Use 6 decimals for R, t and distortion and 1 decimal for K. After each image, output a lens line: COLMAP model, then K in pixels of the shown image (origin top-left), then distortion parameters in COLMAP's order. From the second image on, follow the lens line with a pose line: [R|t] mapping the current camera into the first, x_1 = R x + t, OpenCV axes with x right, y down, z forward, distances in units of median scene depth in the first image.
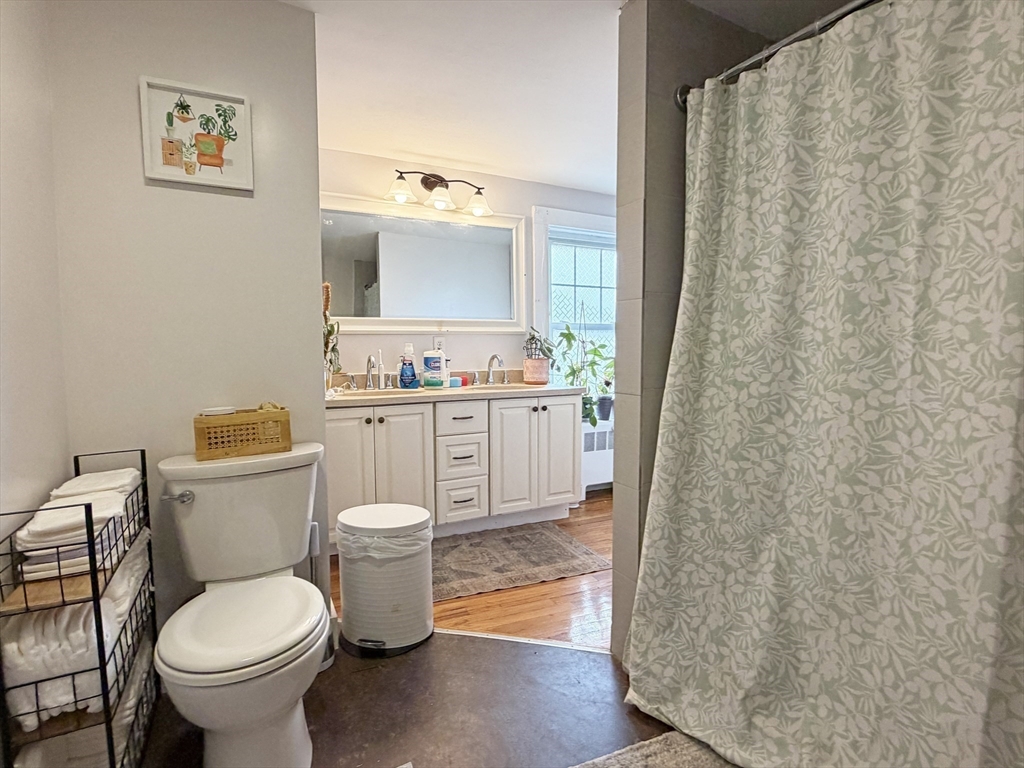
lens RADIAL K [[506.8, 0, 512.0], [0, 506.8, 384.0], [0, 0, 1]] dist [-0.000831, -0.000466]
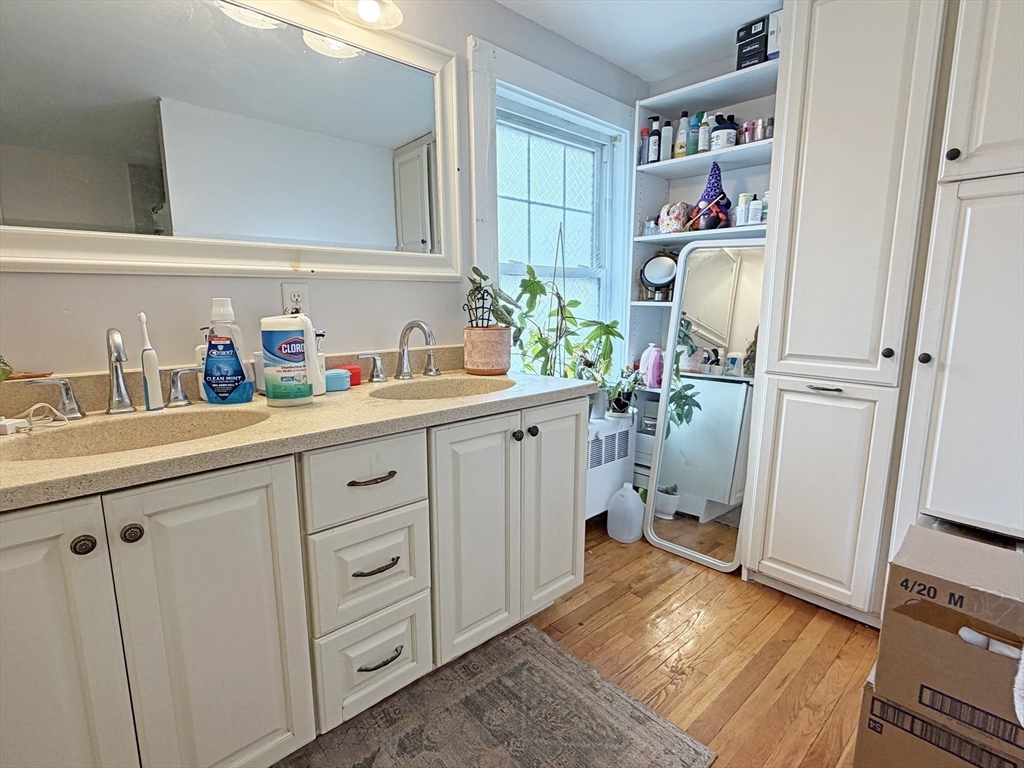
lens RADIAL K [[506.8, 0, 512.0], [0, 506.8, 384.0], [0, 0, 1]] dist [-0.000831, -0.000466]
pose [[0.960250, -0.042170, 0.275937, -0.082687], [0.016821, 0.995468, 0.093596, -0.040786], [-0.278634, -0.085233, 0.956608, 0.480741]]
